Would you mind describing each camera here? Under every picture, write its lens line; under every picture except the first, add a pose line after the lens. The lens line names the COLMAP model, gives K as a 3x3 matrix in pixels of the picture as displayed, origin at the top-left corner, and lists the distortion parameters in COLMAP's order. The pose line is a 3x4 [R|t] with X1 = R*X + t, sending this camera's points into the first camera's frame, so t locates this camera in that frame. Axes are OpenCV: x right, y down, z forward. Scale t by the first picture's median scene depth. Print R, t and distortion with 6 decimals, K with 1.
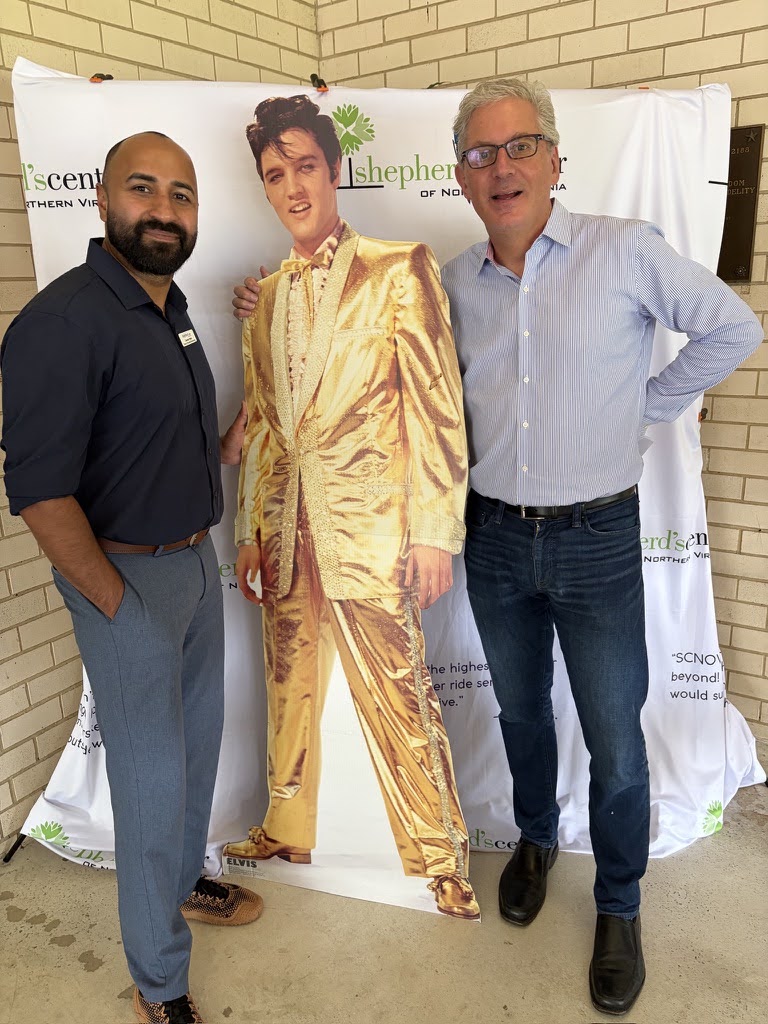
lens RADIAL K [[747.1, 0, 387.9], [0, 747.1, 506.2], [0, 0, 1]] dist [0.115009, -0.179304]
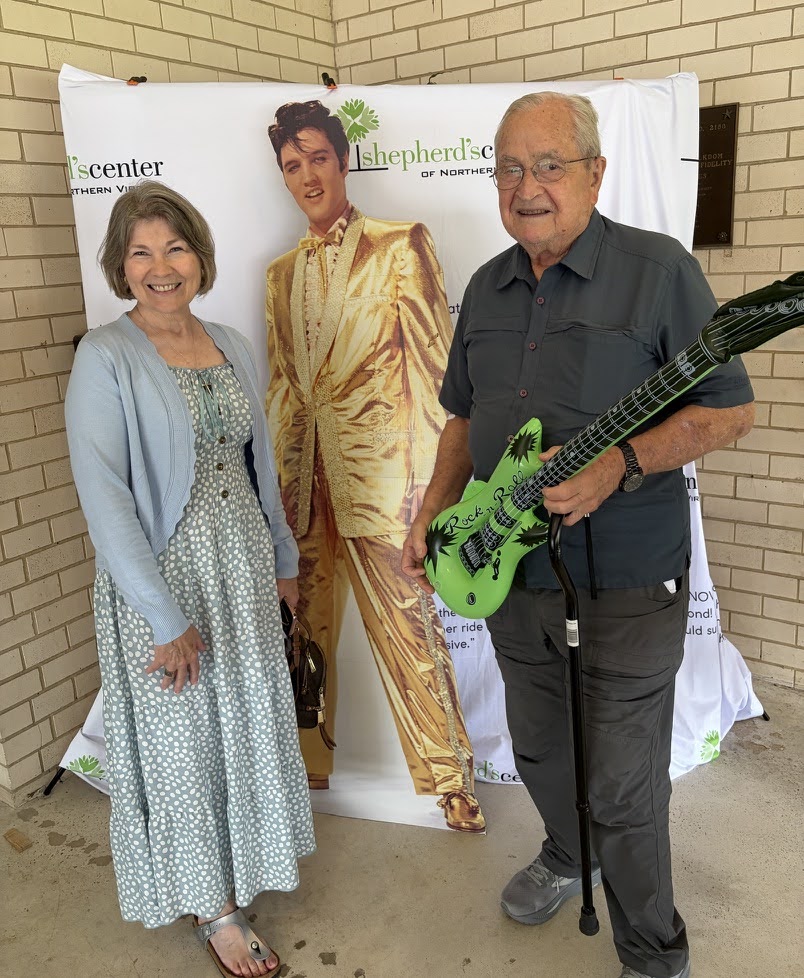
lens RADIAL K [[822.6, 0, 407.7], [0, 822.6, 449.7], [0, 0, 1]] dist [0.089506, -0.119584]
pose [[0.999791, -0.012943, -0.015837, 0.038395], [0.012213, 0.998898, -0.045316, 0.051546], [0.016406, 0.045113, 0.998847, -0.226491]]
